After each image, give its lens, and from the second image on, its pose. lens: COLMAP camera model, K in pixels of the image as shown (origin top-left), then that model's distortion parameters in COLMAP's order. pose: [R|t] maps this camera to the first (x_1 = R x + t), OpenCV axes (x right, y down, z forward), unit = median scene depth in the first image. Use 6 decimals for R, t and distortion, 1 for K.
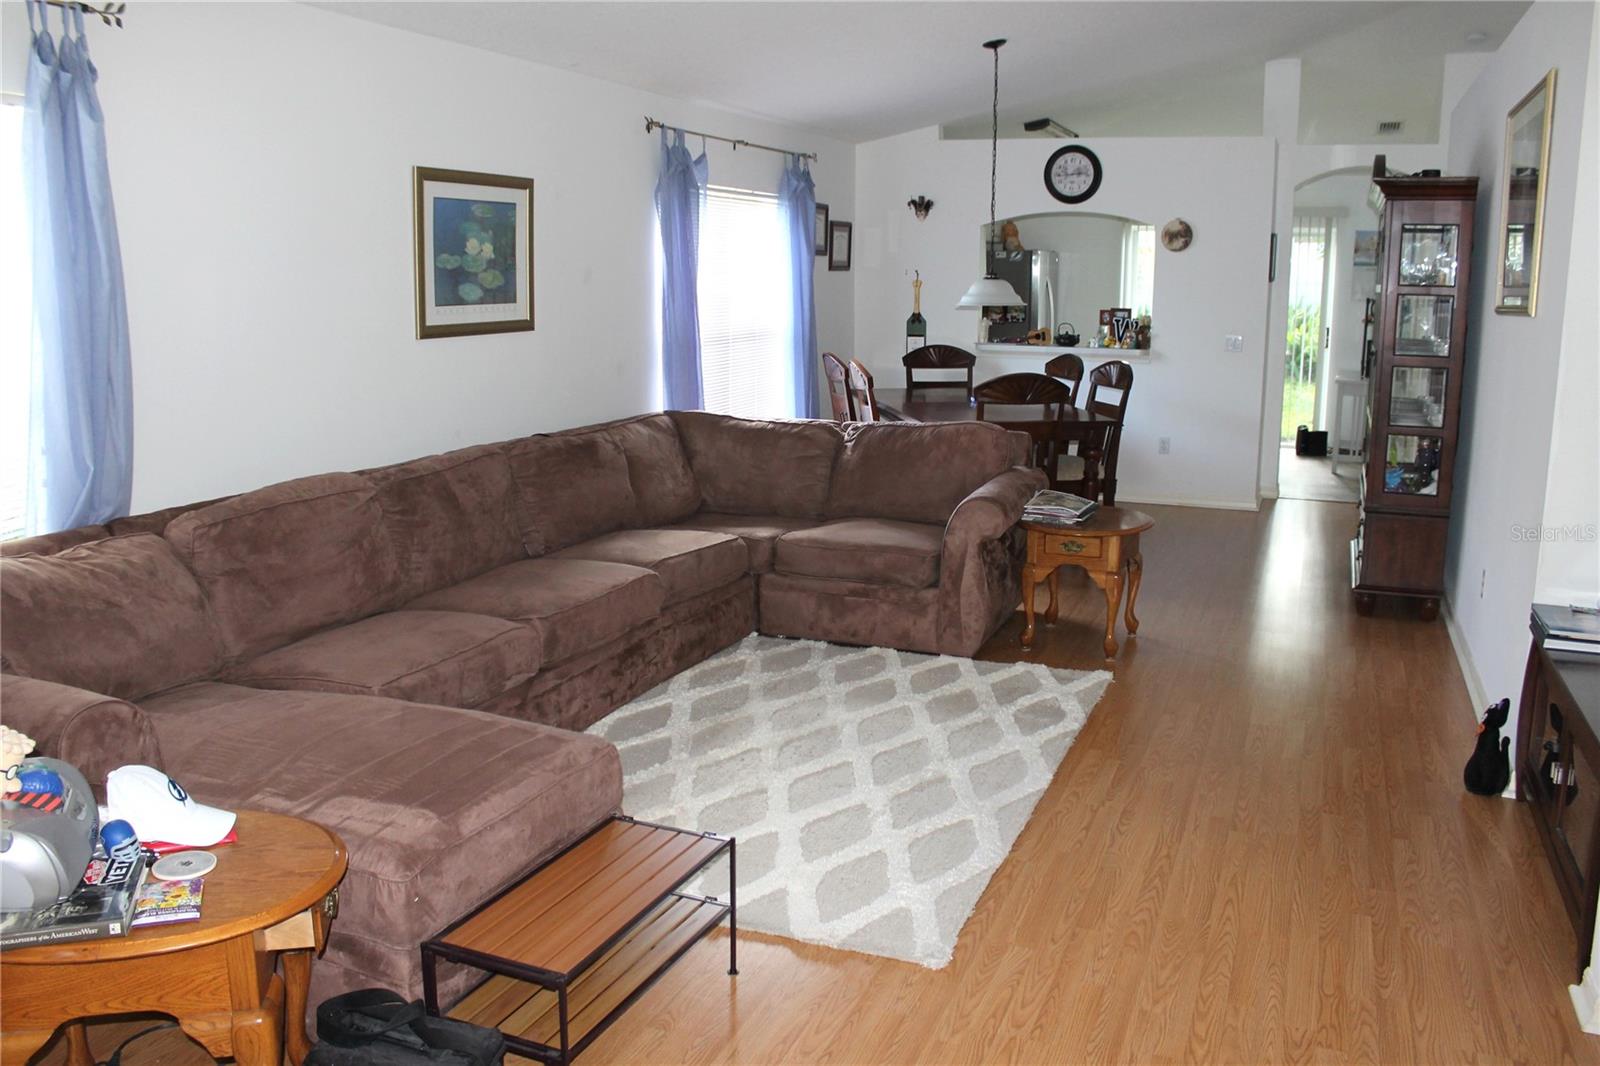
lens RADIAL K [[1330.1, 0, 800.0], [0, 1330.1, 533.0], [0, 0, 1]] dist [-0.172551, 0.162326]
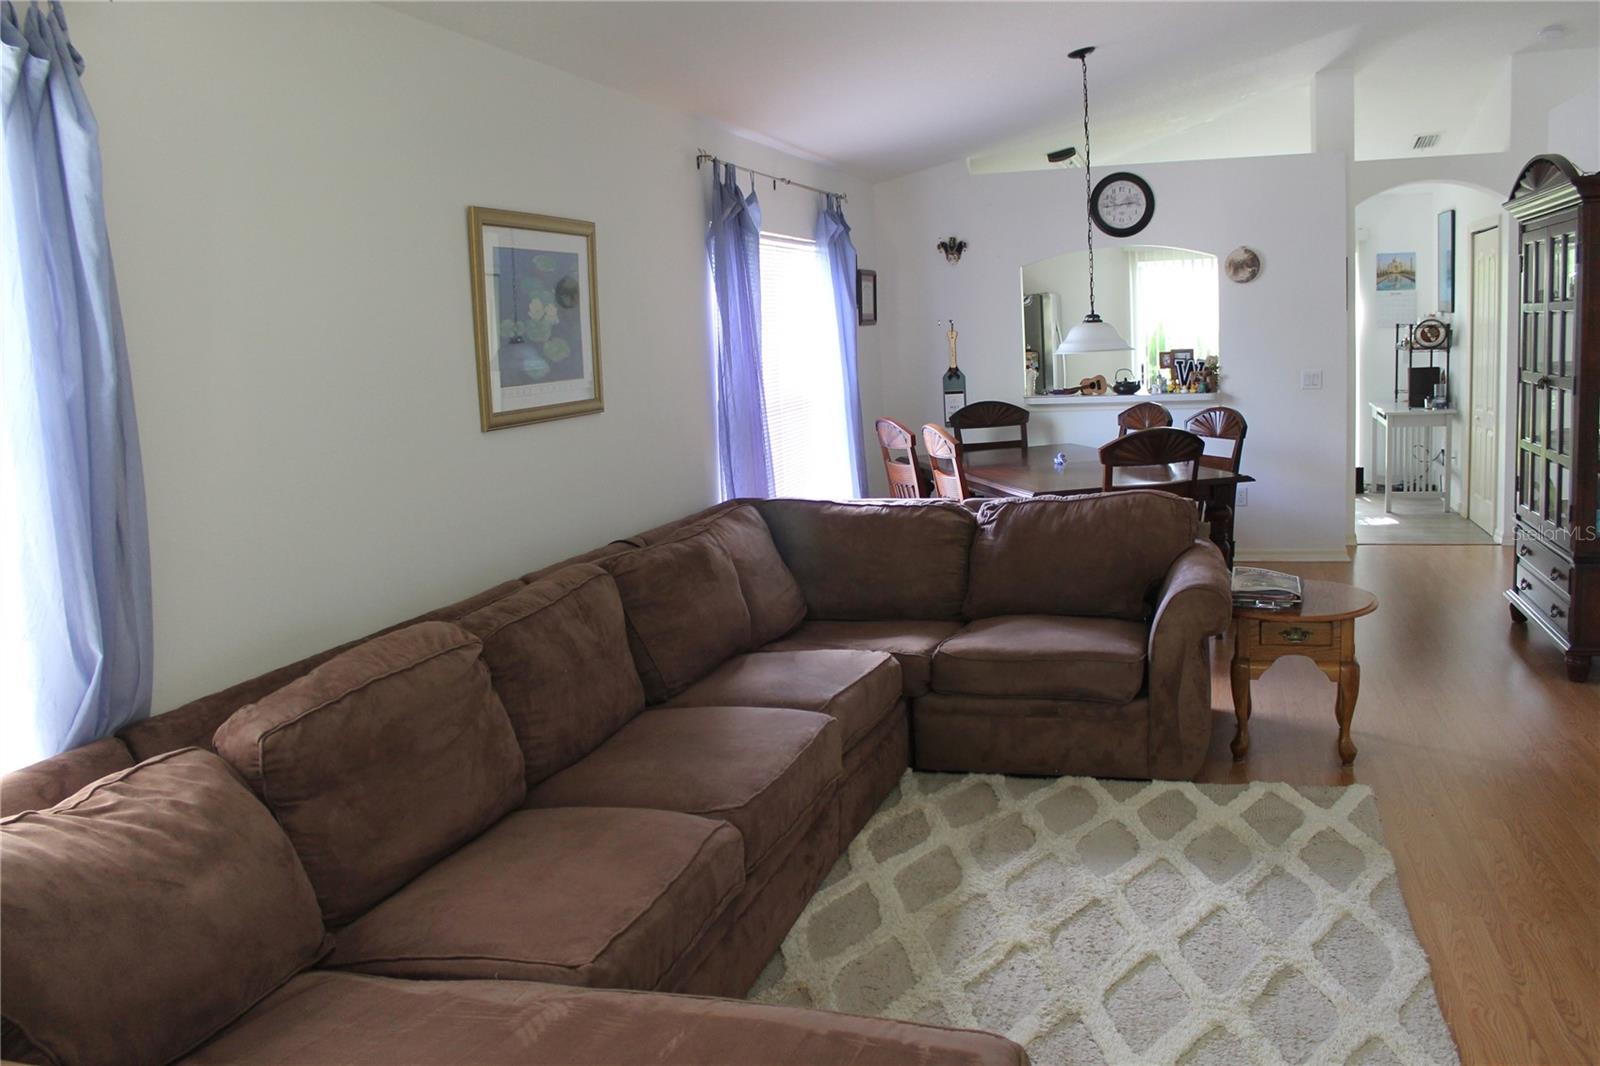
lens RADIAL K [[1330.1, 0, 800.0], [0, 1330.1, 533.0], [0, 0, 1]] dist [-0.172551, 0.162326]
pose [[0.994786, -0.067574, 0.076382, -0.158991], [0.071087, 0.996488, -0.044244, -0.038840], [-0.073124, 0.049443, 0.996096, 0.207459]]
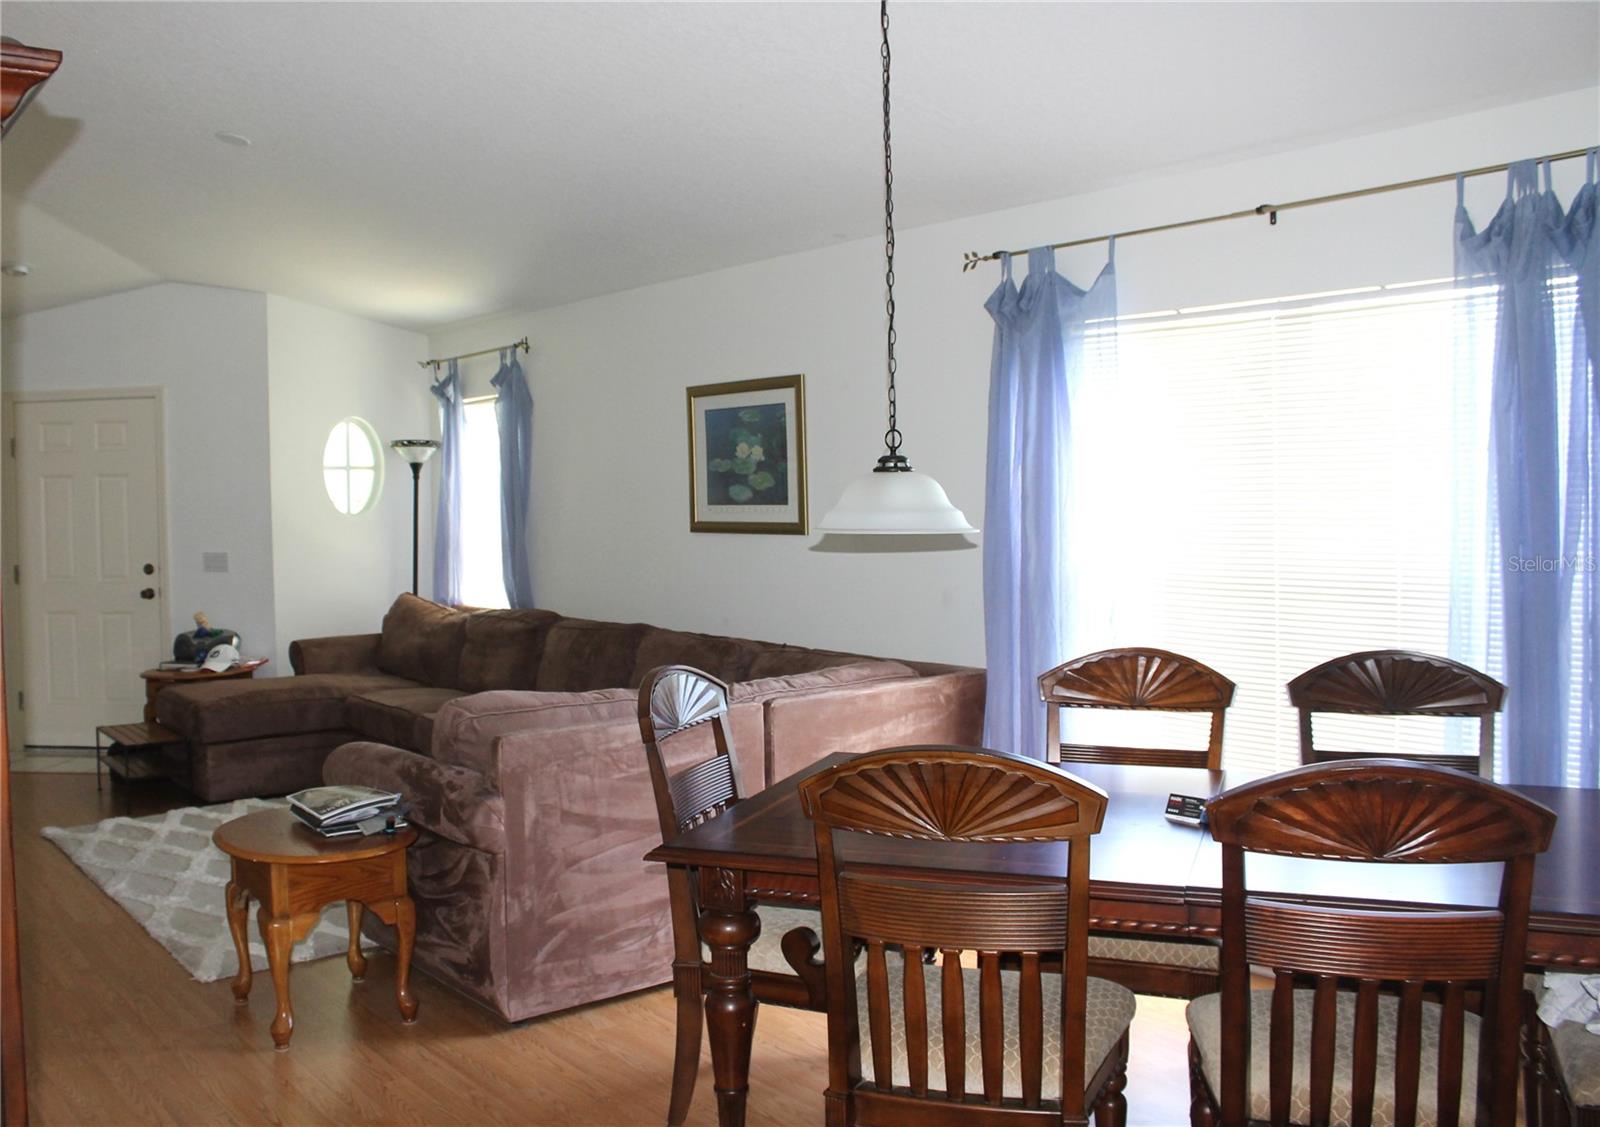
lens RADIAL K [[1437.2, 0, 745.2], [0, 1437.2, 563.3], [0, 0, 1]] dist [-0.162289, 0.117365]
pose [[-0.512276, 0.050179, -0.857354, 0.735874], [-0.152590, 0.977090, 0.148361, -0.296181], [0.845157, 0.206826, -0.492883, 1.560238]]
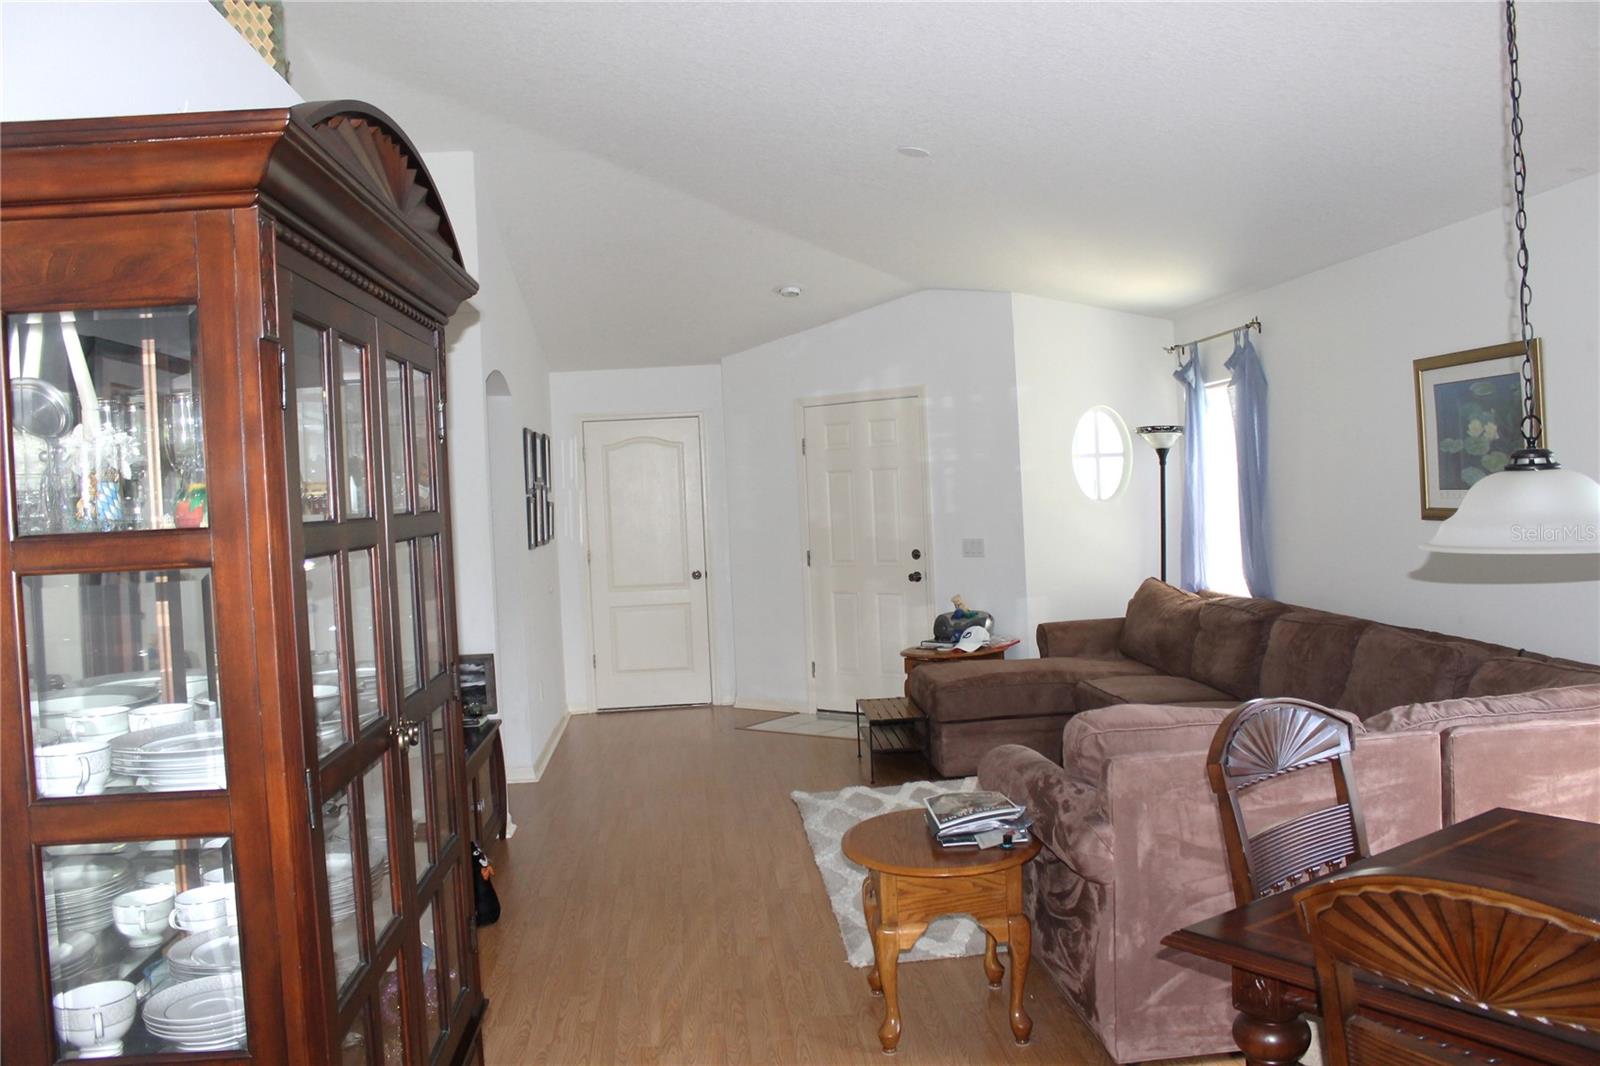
lens RADIAL K [[1330.1, 0, 800.0], [0, 1330.1, 533.0], [0, 0, 1]] dist [-0.172551, 0.162326]
pose [[-0.894626, 0.057268, -0.443131, 0.584580], [-0.040179, 0.977424, 0.207432, -0.310365], [0.445006, 0.203379, -0.872128, 1.569090]]
